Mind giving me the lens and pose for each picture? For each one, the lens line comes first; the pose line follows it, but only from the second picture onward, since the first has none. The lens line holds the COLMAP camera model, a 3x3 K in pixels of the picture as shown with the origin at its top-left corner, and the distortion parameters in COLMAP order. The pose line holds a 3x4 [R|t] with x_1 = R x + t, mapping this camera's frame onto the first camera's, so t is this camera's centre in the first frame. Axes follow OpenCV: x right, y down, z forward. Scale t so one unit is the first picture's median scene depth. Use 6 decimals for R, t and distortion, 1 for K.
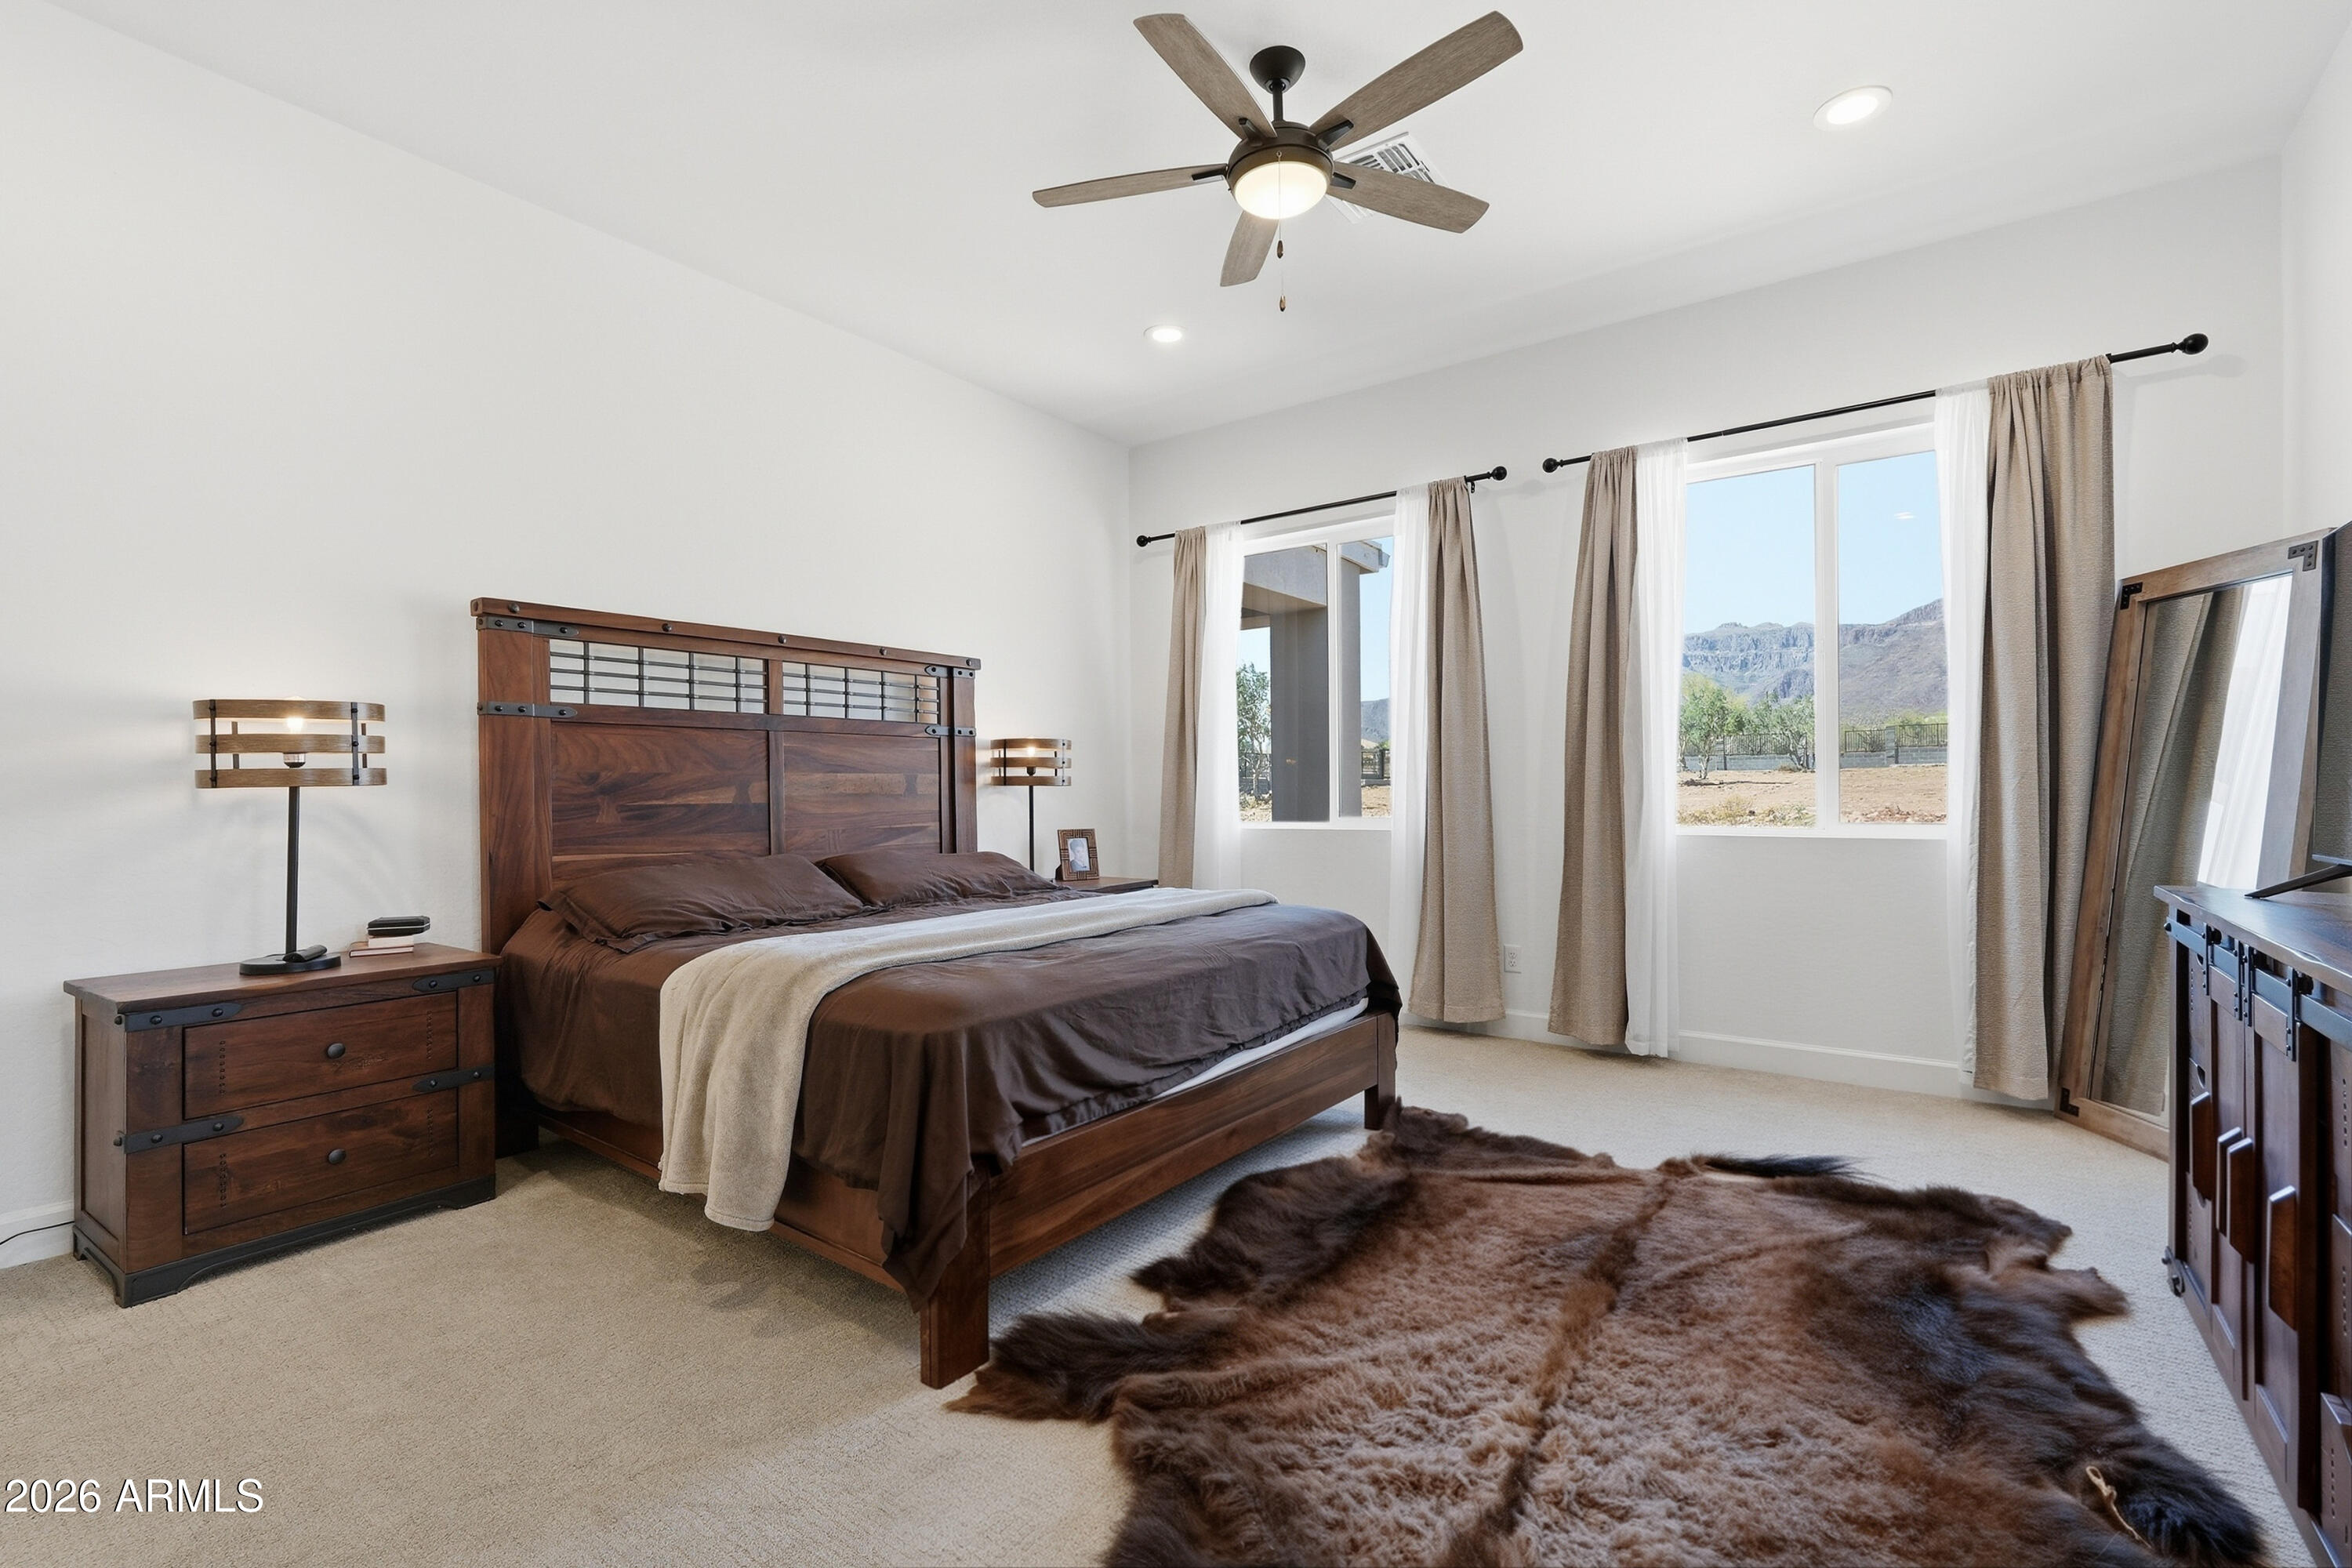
lens RADIAL K [[1068.5, 0, 1176.0], [0, 1068.5, 784.0], [0, 0, 1]] dist [0.004098, 0.000206]
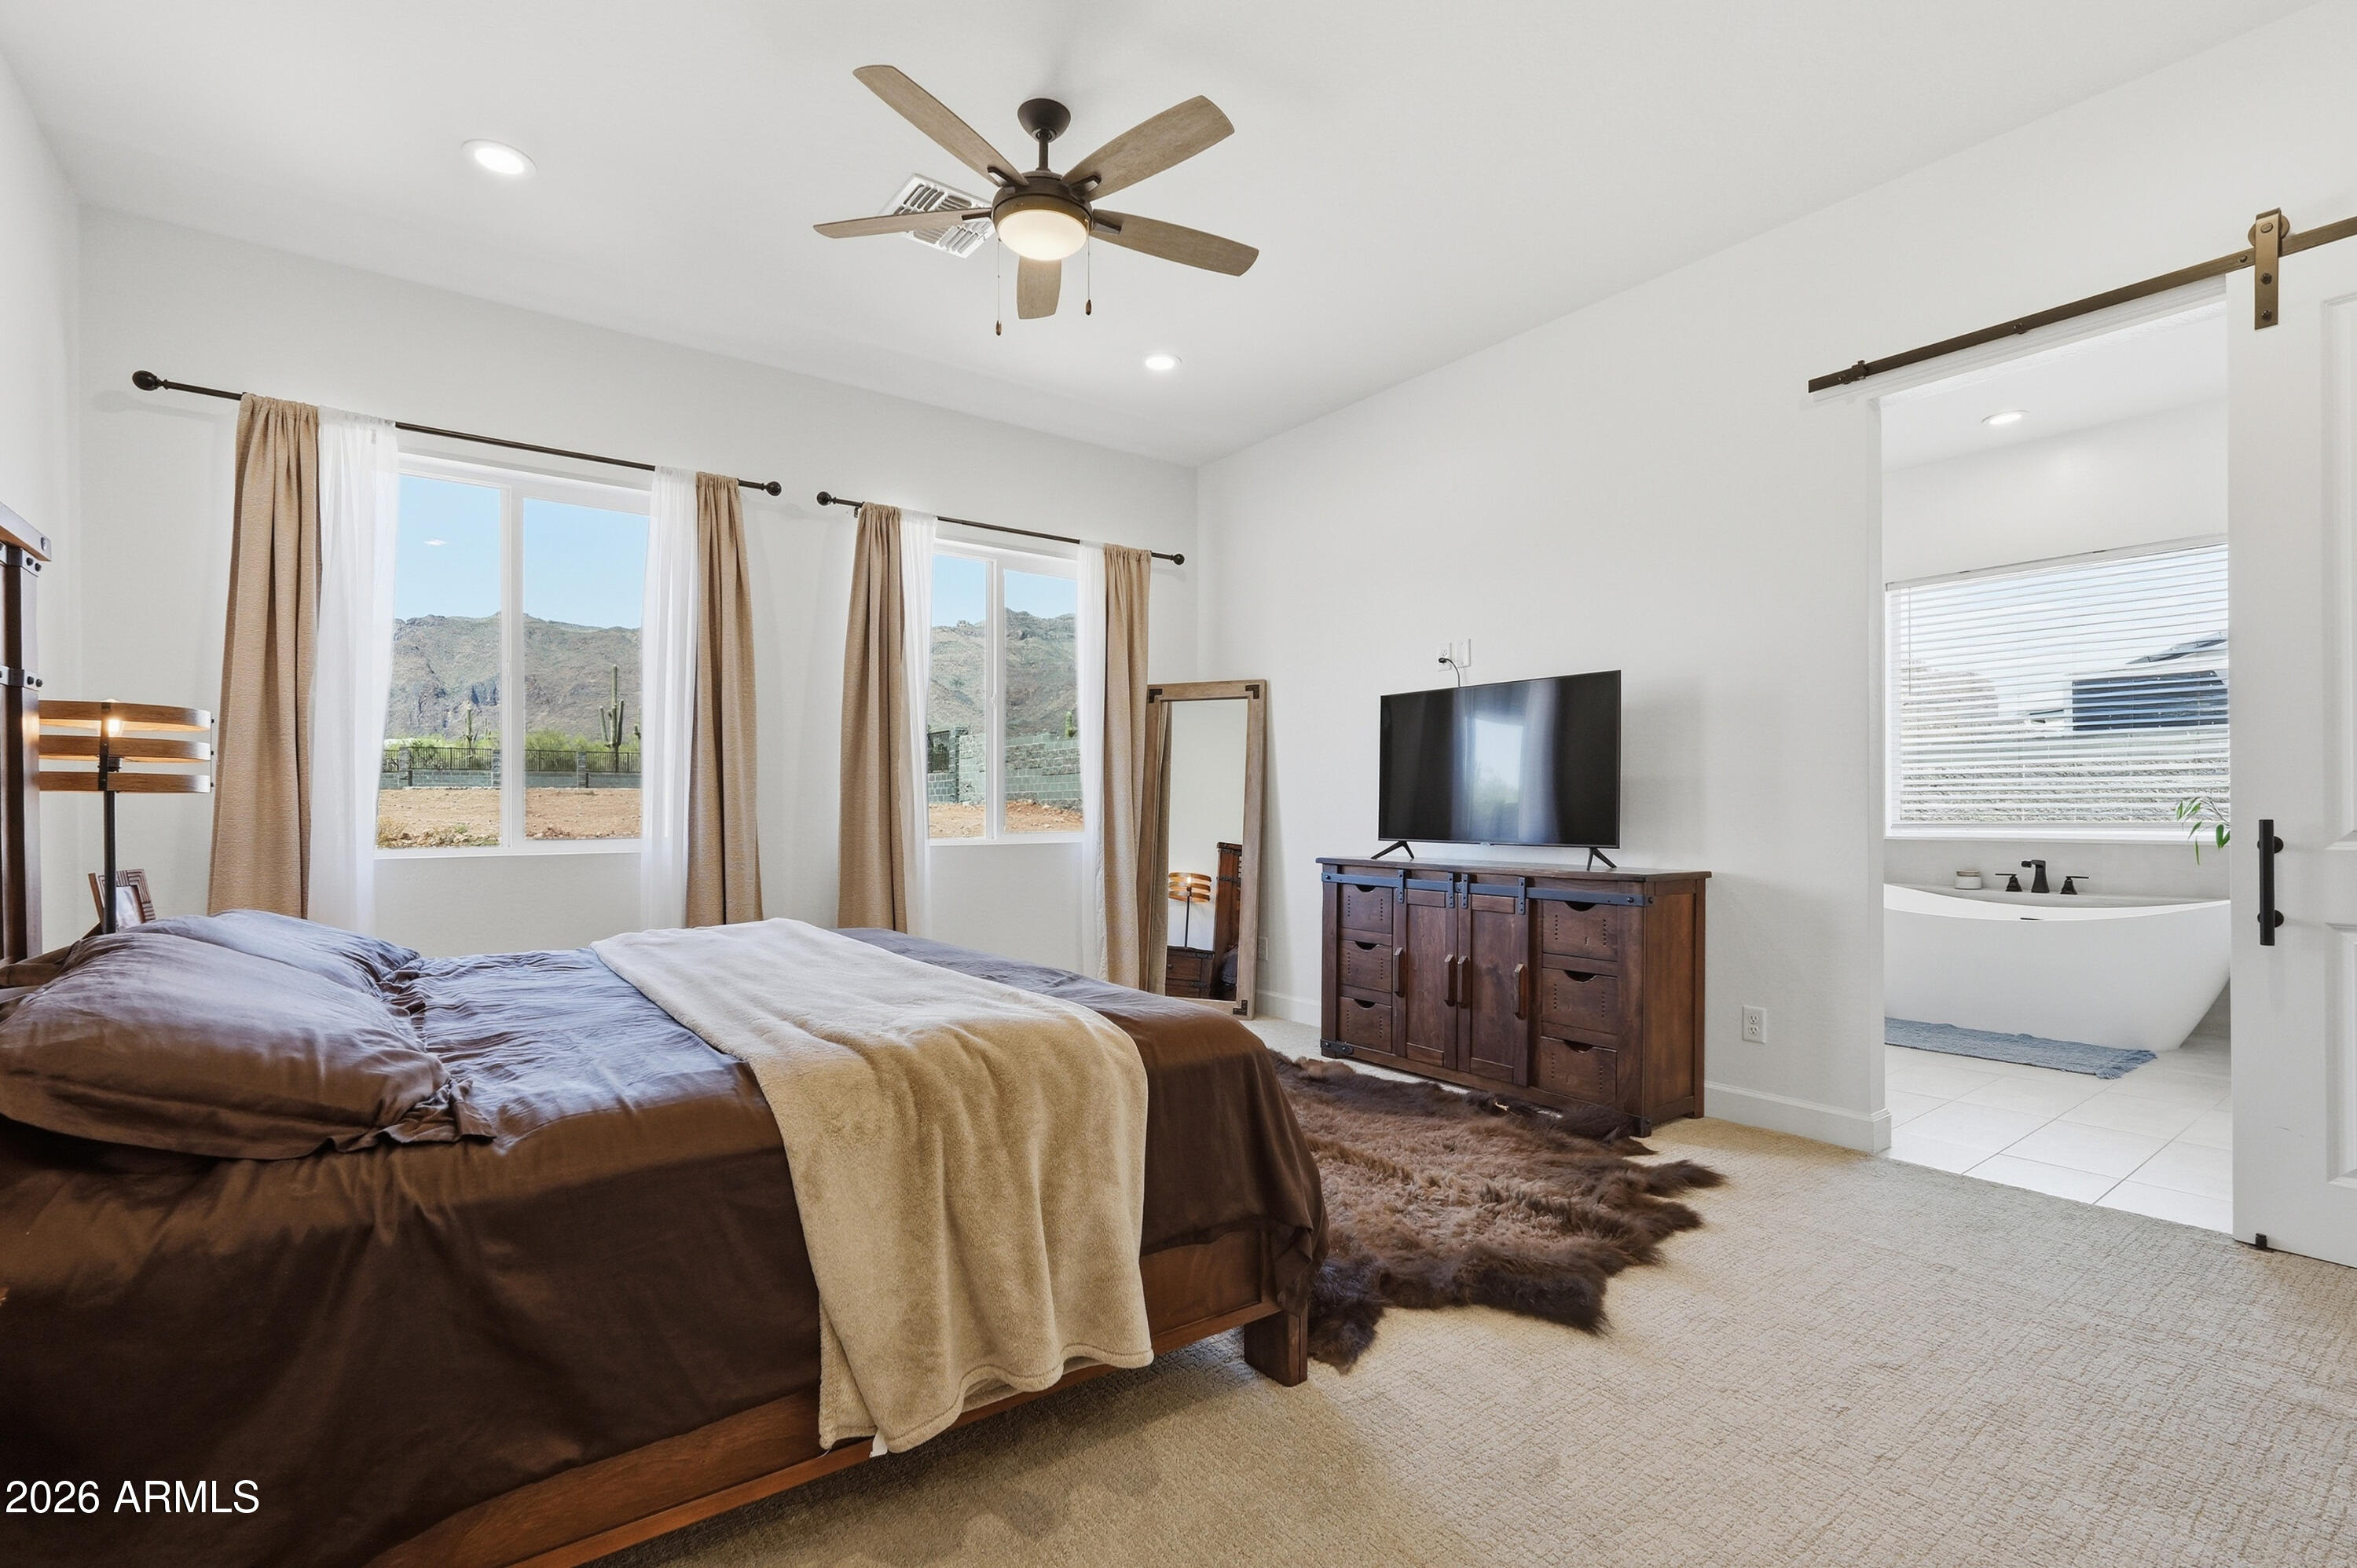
lens RADIAL K [[1049.1, 0, 1174.0], [0, 1049.1, 816.1], [0, 0, 1]] dist [-0.024284, 0.000190]
pose [[0.289753, 0.000963, 0.957101, -0.555936], [-0.008611, 0.999962, 0.001601, 0.010791], [-0.957063, -0.008705, 0.289751, 0.383803]]
